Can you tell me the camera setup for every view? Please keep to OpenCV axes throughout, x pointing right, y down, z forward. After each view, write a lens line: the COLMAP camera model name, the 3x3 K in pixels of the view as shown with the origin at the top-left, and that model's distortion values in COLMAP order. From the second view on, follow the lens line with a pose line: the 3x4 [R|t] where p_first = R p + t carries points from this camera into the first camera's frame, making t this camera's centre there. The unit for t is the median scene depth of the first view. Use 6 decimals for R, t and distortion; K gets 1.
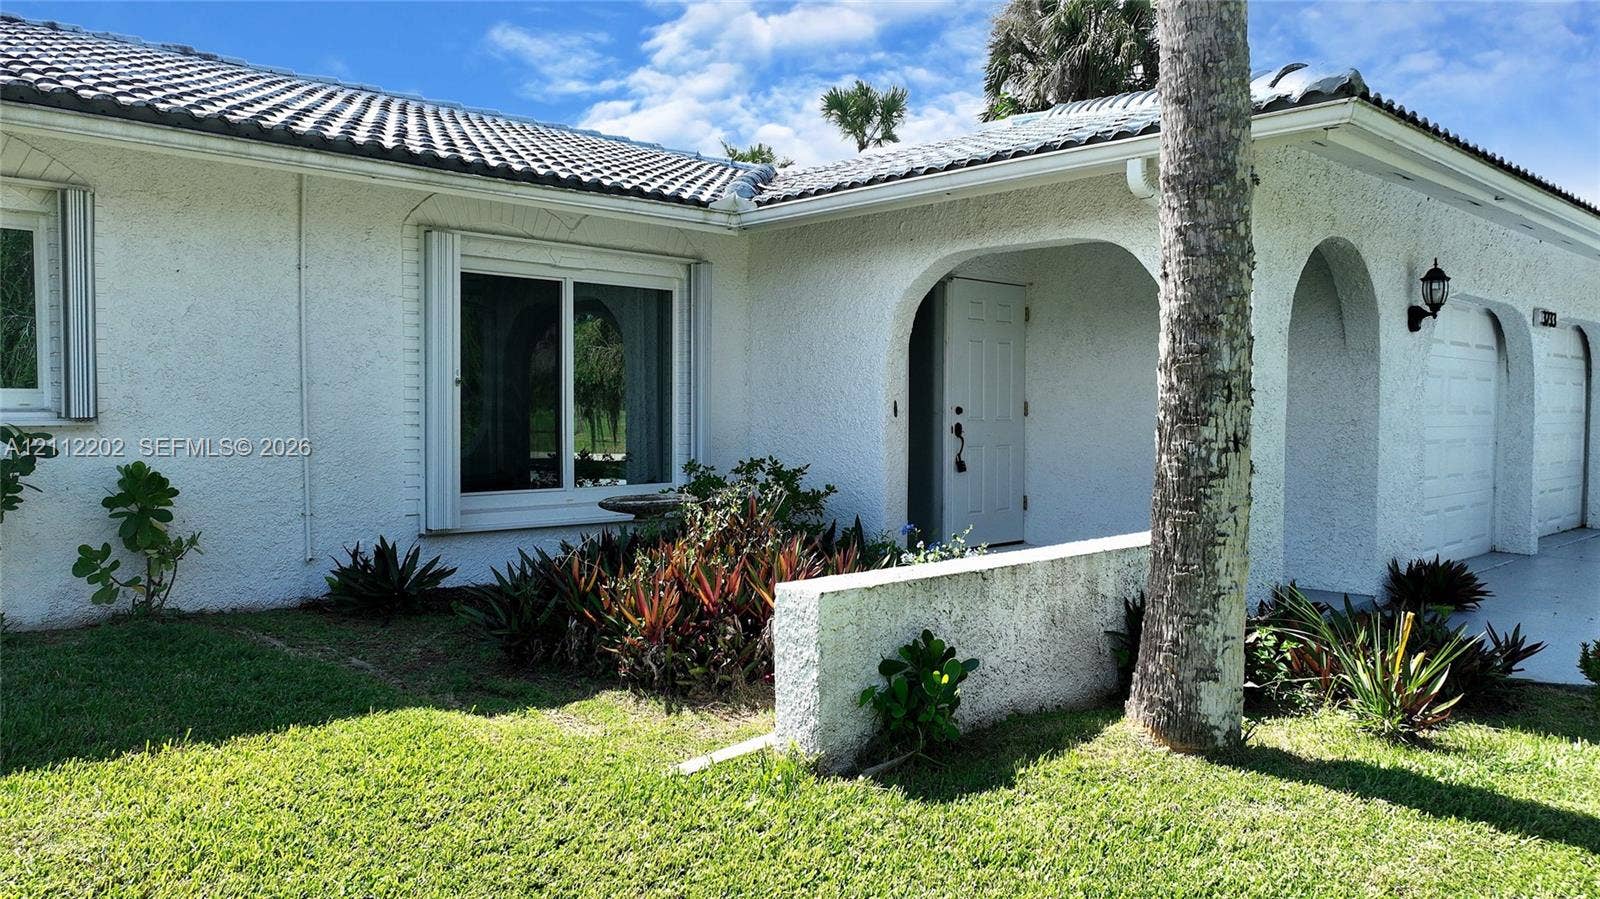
lens RADIAL K [[1123.6, 0, 800.0], [0, 1123.6, 449.5], [0, 0, 1]] dist [-0.000638, -0.000426]
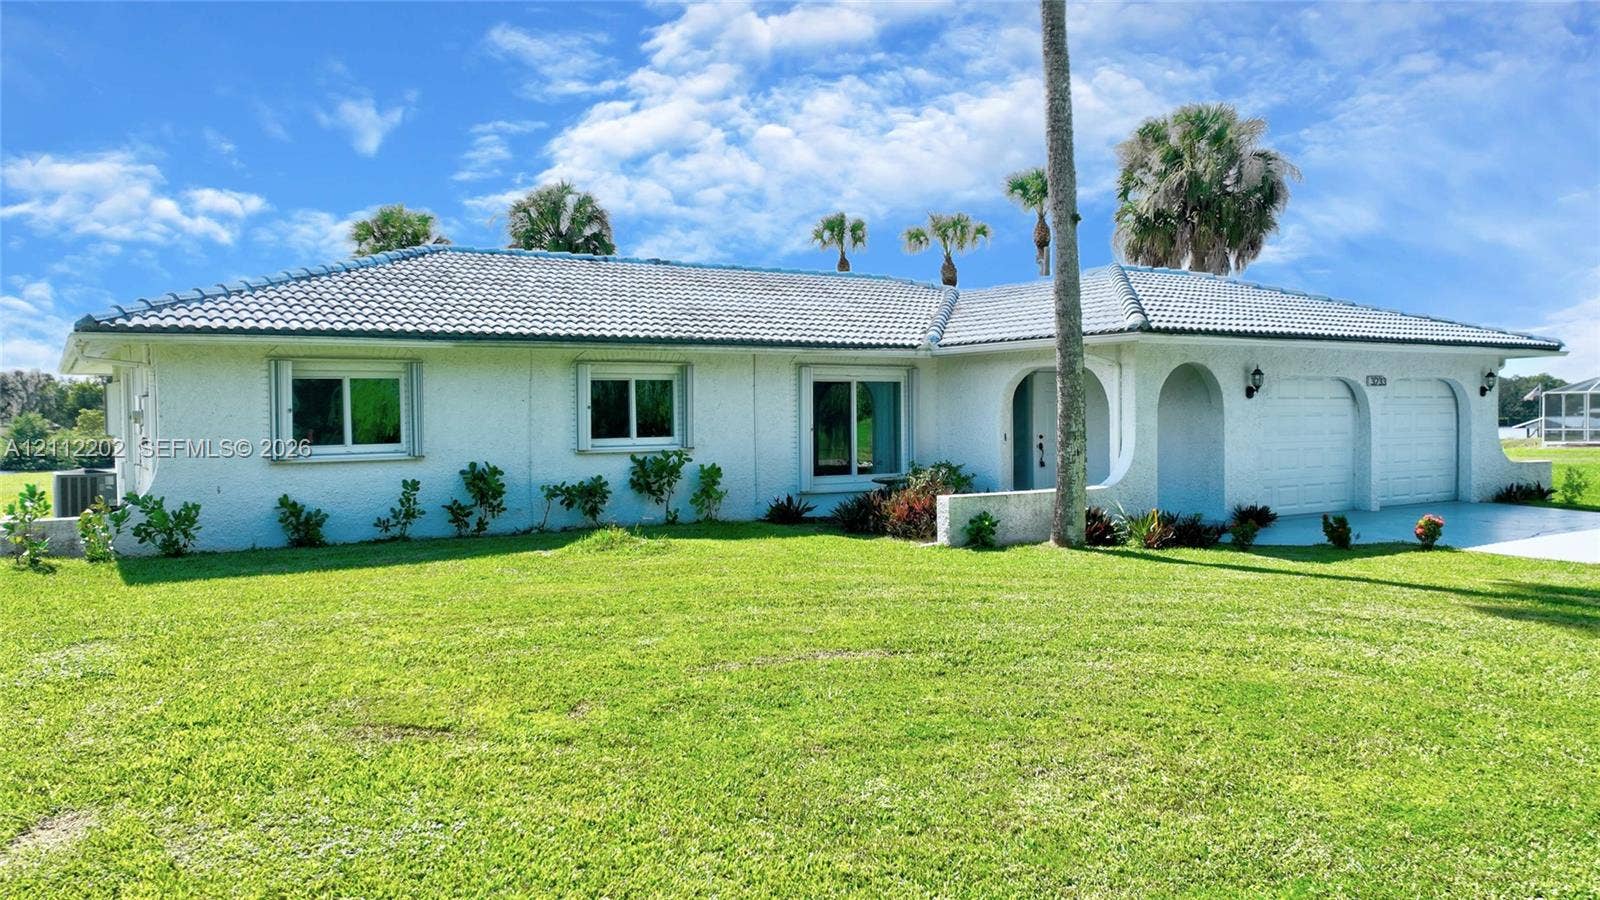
lens RADIAL K [[1123.6, 0, 800.0], [0, 1123.6, 450.0], [0, 0, 1]] dist [-0.000638, -0.000426]
pose [[0.981831, -0.010382, -0.189474, 0.122427], [0.008932, 0.999924, -0.008509, 0.003792], [0.189548, 0.006662, 0.981849, -1.367104]]
